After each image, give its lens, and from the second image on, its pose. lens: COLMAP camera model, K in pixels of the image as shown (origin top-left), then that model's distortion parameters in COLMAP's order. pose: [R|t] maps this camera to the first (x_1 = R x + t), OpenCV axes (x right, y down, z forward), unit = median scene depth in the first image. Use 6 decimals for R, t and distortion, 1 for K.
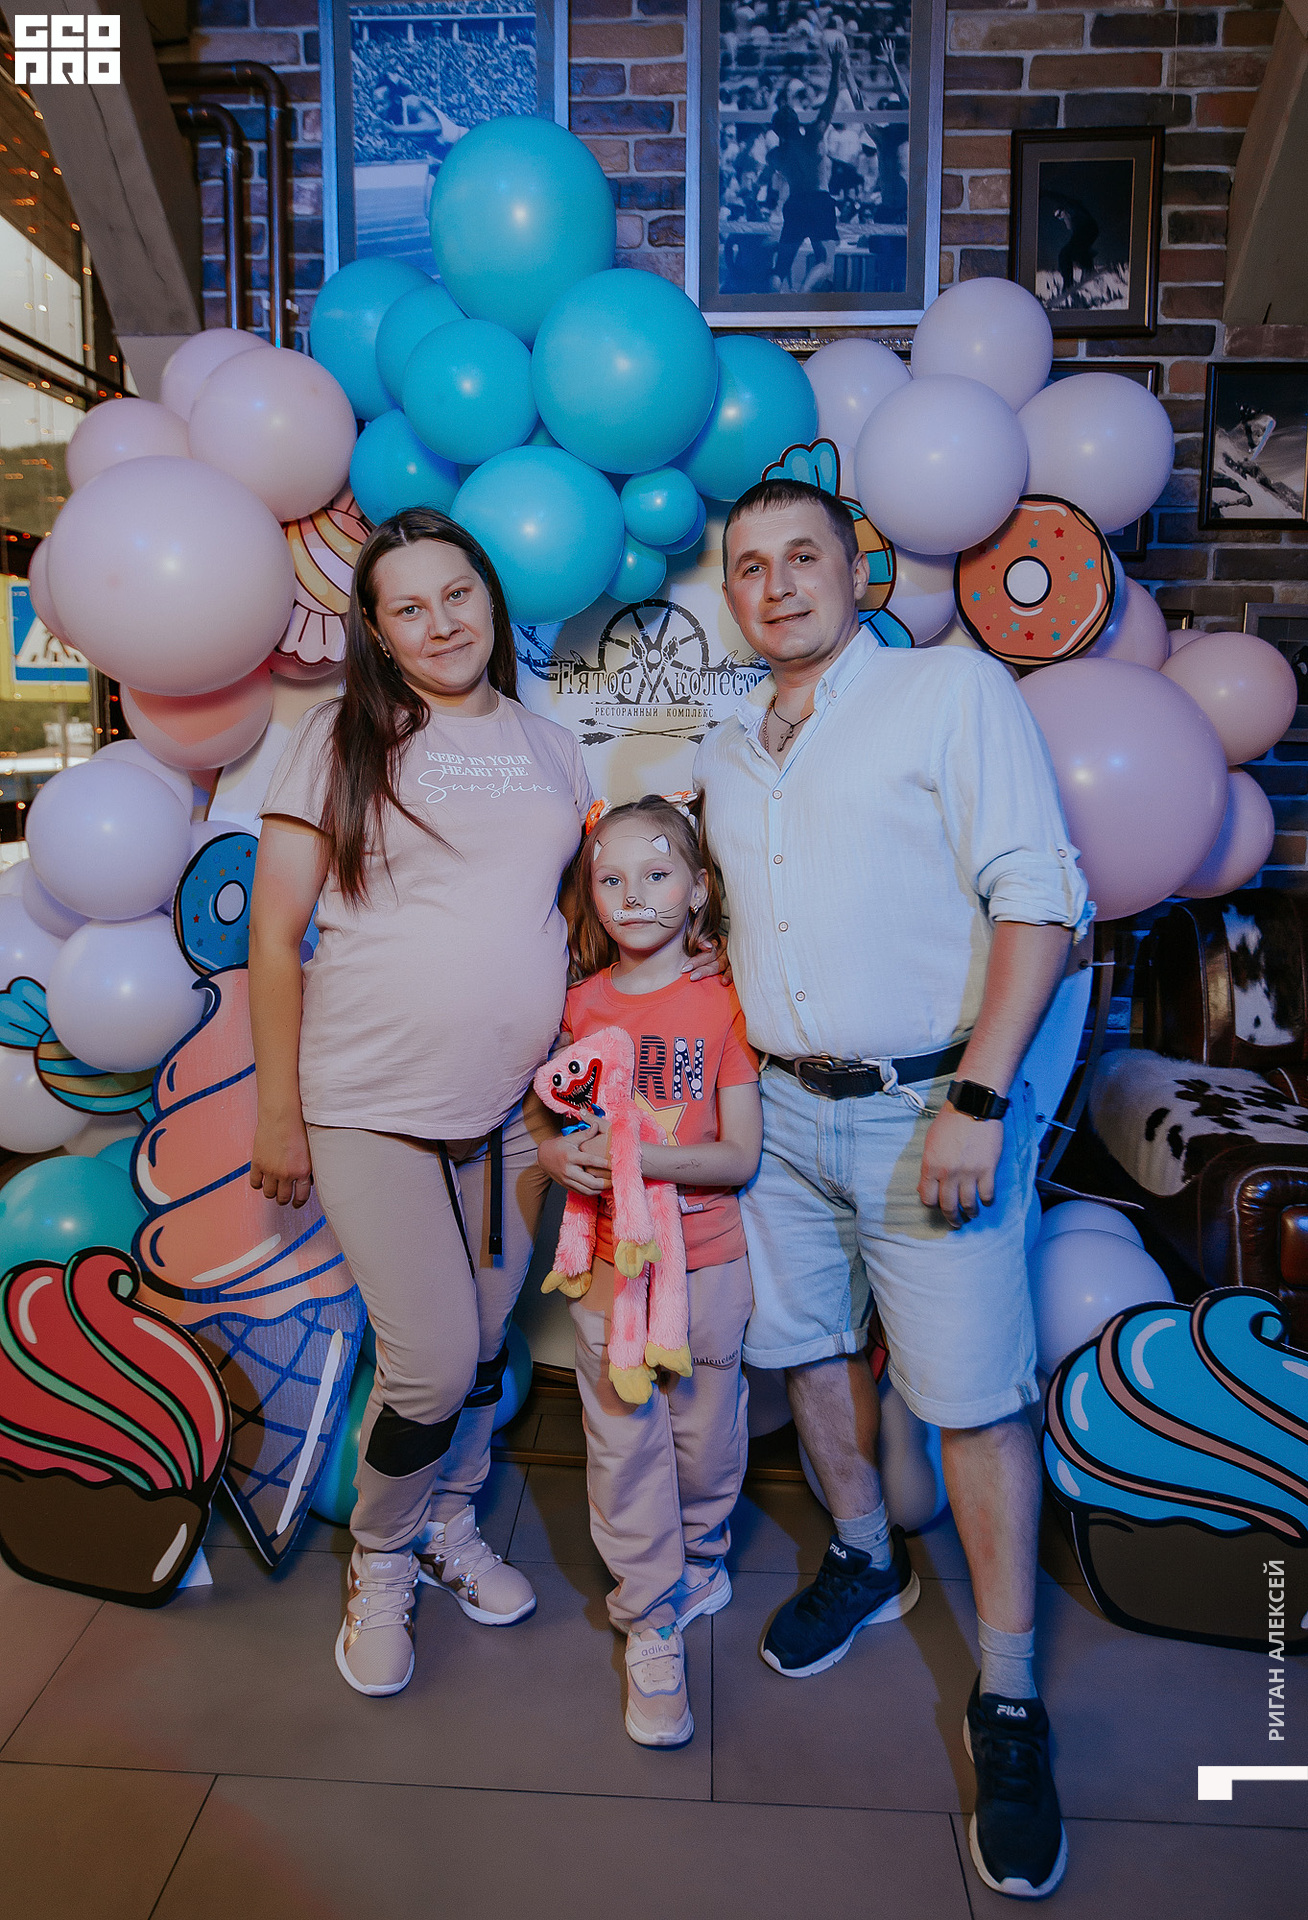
lens RADIAL K [[1270.9, 0, 653.1], [0, 1270.9, 945.1], [0, 0, 1]] dist [-0.047727, 0.020107]
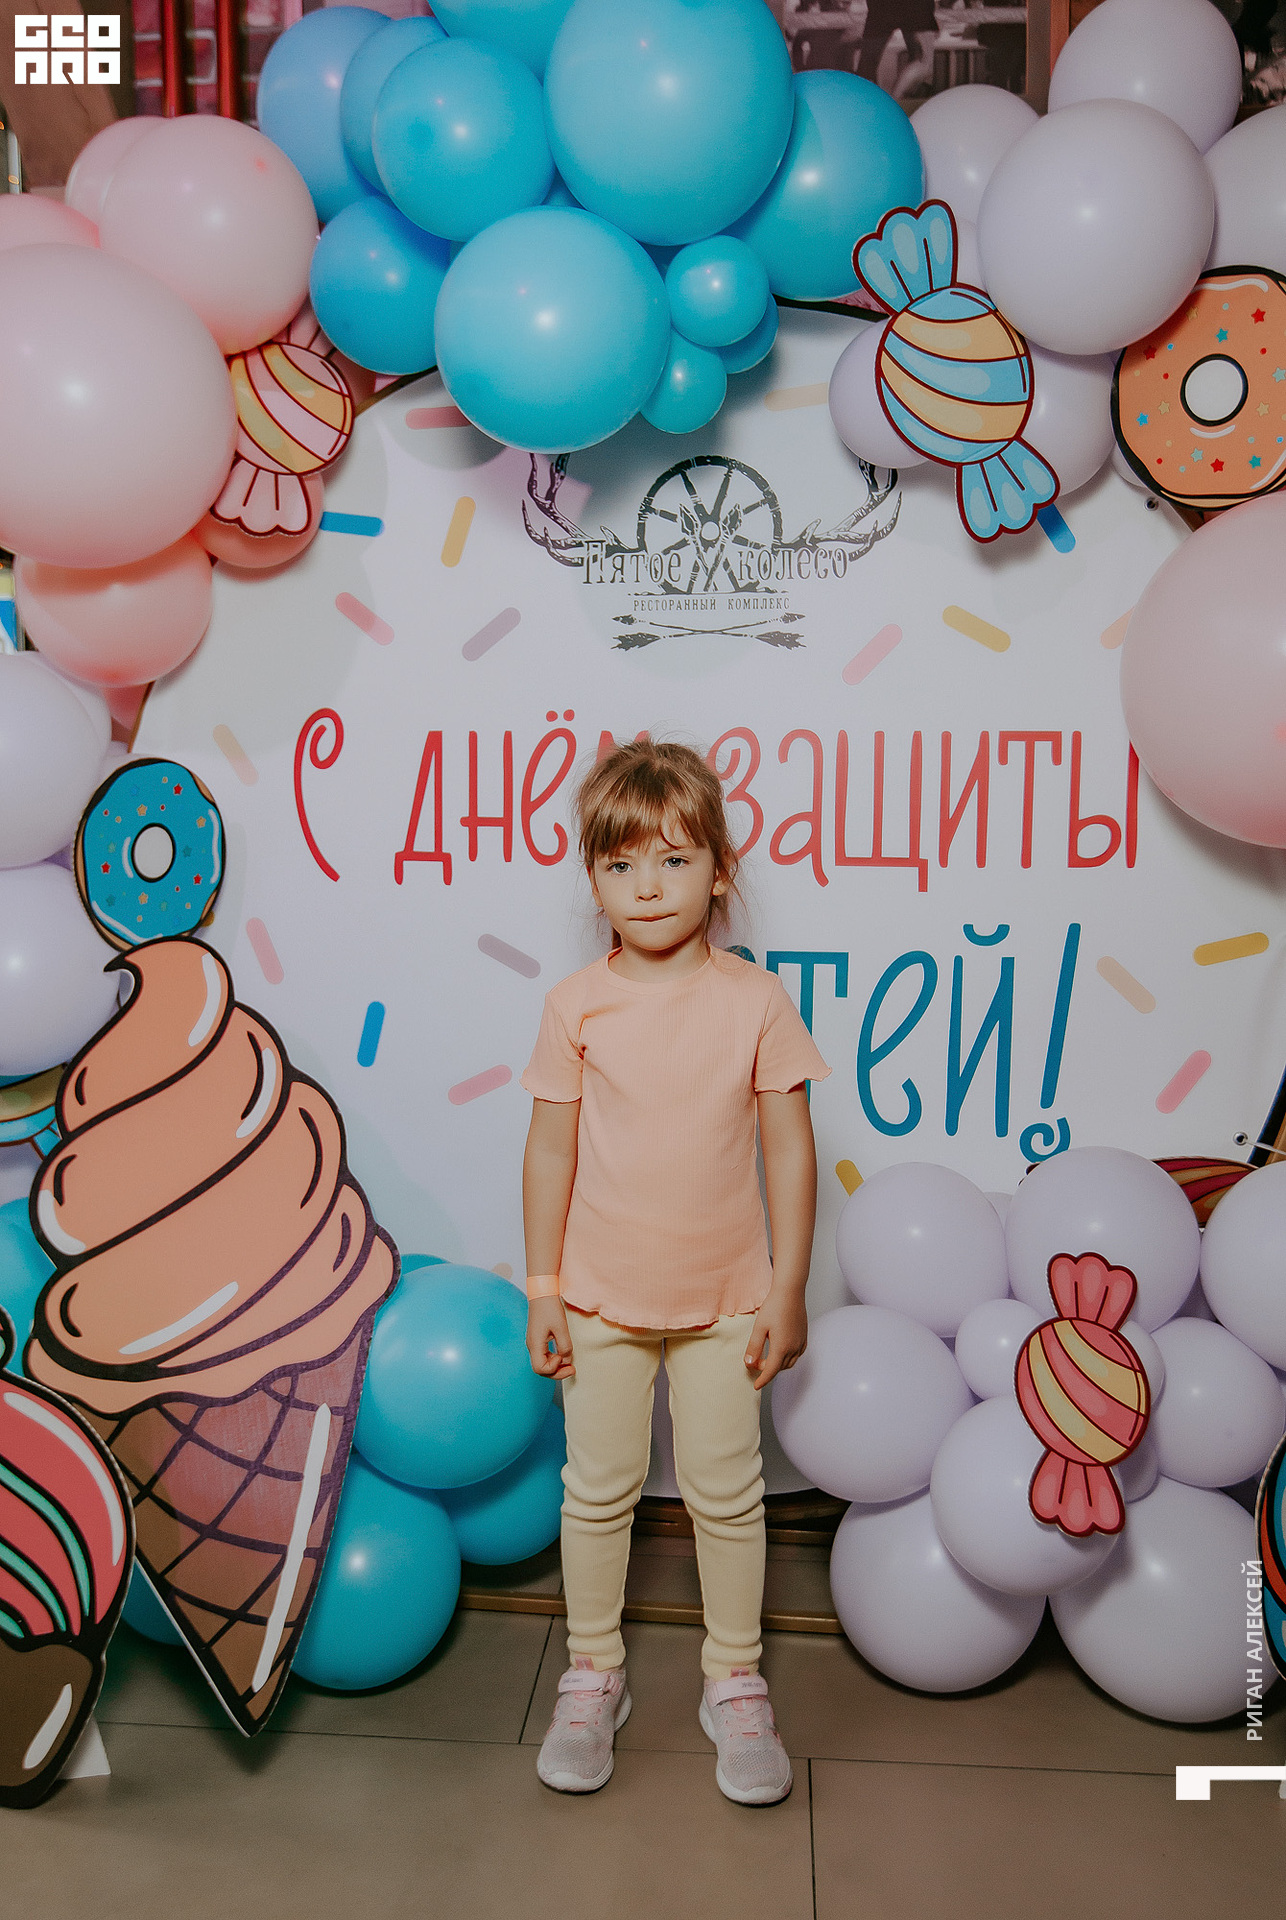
lens RADIAL K [[1517.1, 0, 654.4], [0, 1517.1, 967.2], [0, 0, 1]] dist [-0.037426, 0.026878]
pose [[0.999372, -0.012028, -0.033333, -0.005601], [0.010196, 0.998458, -0.054571, 0.082299], [0.033938, 0.054197, 0.997953, 0.107354]]
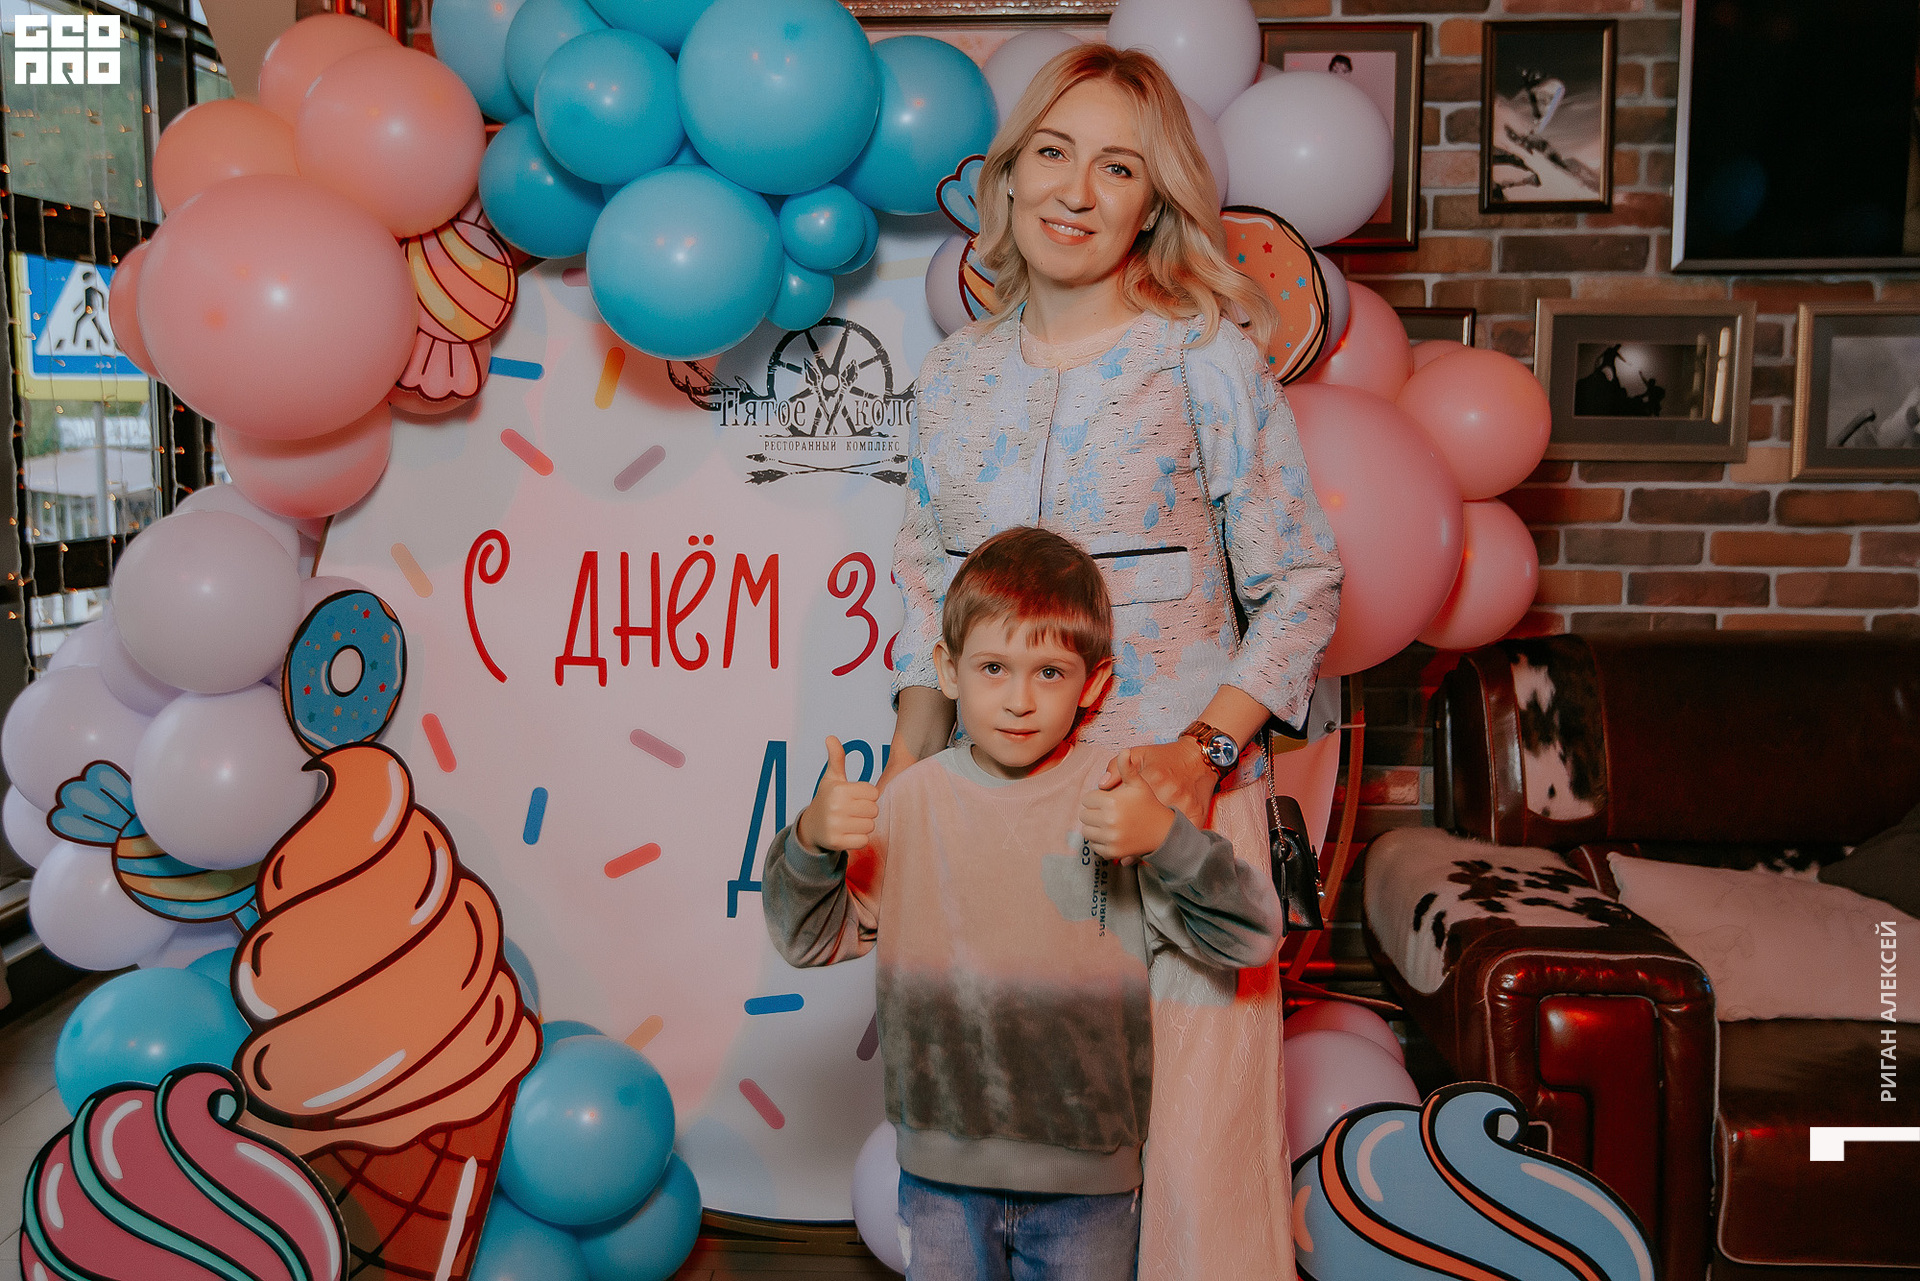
lens RADIAL K [[1741.1, 0, 931.6], [0, 1741.1, 649.6], [0, 0, 1]] dist [-0.009524, 0.000000]
pose [[0.999772, -0.015113, 0.015098, 0.049197], [0.015659, 0.999204, -0.036681, 0.001607], [-0.014531, 0.036909, 0.999213, -0.192651]]
